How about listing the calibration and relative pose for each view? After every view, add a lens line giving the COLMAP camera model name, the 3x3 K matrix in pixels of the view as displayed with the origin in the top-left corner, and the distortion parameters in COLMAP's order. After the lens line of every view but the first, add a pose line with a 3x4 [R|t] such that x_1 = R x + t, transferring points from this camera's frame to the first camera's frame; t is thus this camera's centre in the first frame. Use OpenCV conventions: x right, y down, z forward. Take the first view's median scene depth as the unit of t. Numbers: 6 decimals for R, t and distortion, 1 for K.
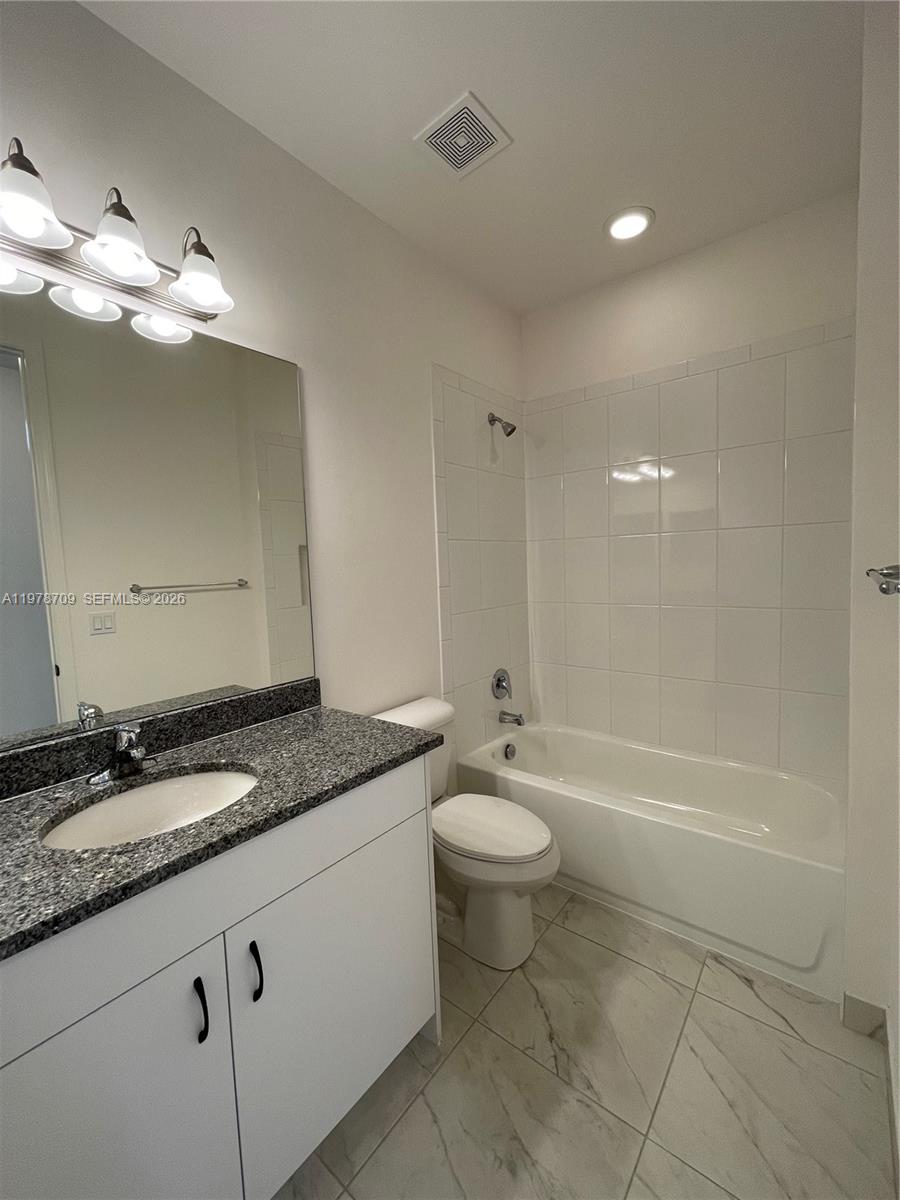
lens RADIAL K [[491.6, 0, 450.0], [0, 491.6, 600.0], [0, 0, 1]] dist [0.002889, 0.000003]
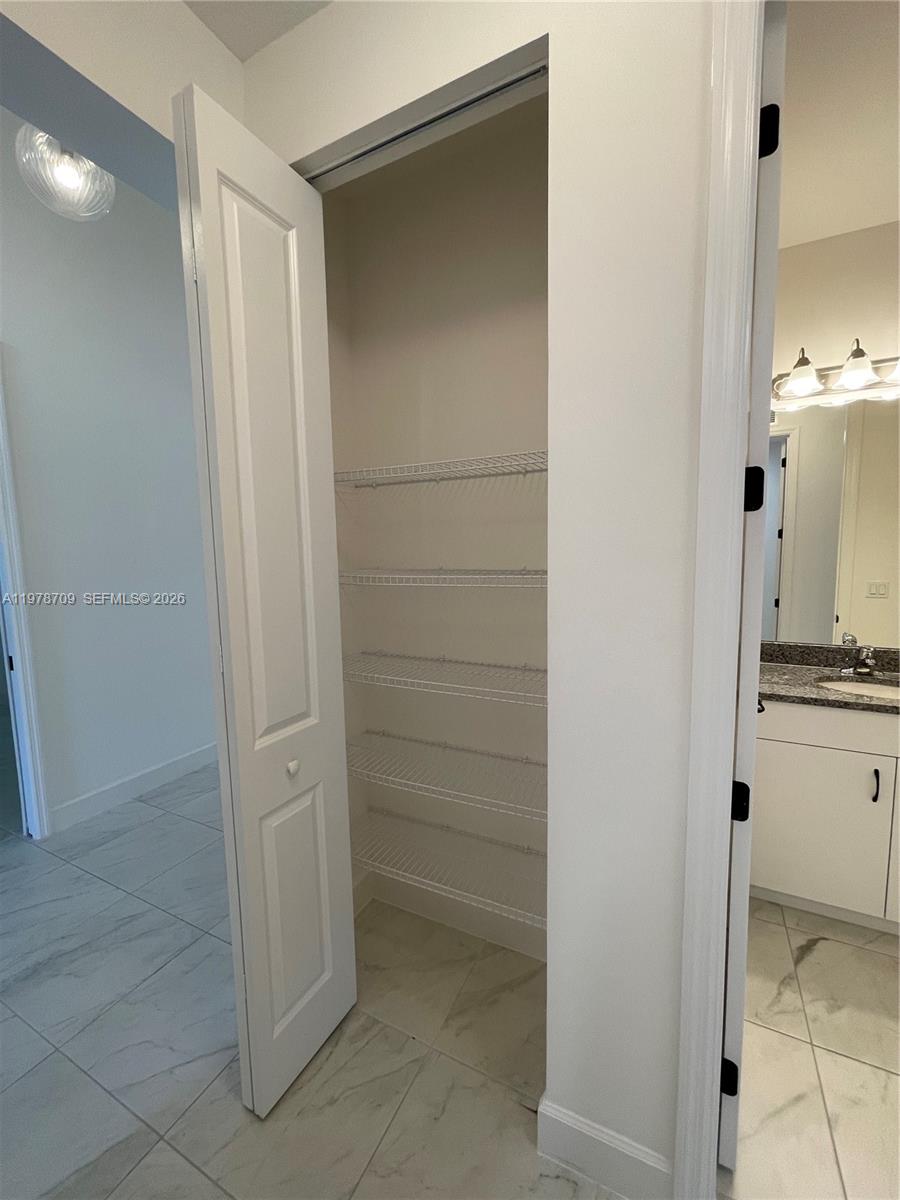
lens RADIAL K [[491.6, 0, 450.0], [0, 491.6, 600.0], [0, 0, 1]] dist [0.002889, 0.000003]
pose [[0.208855, 0.133464, -0.968797, 0.720358], [-0.062082, 0.990455, 0.123063, -0.033854], [0.975974, 0.034443, 0.215147, -0.845584]]
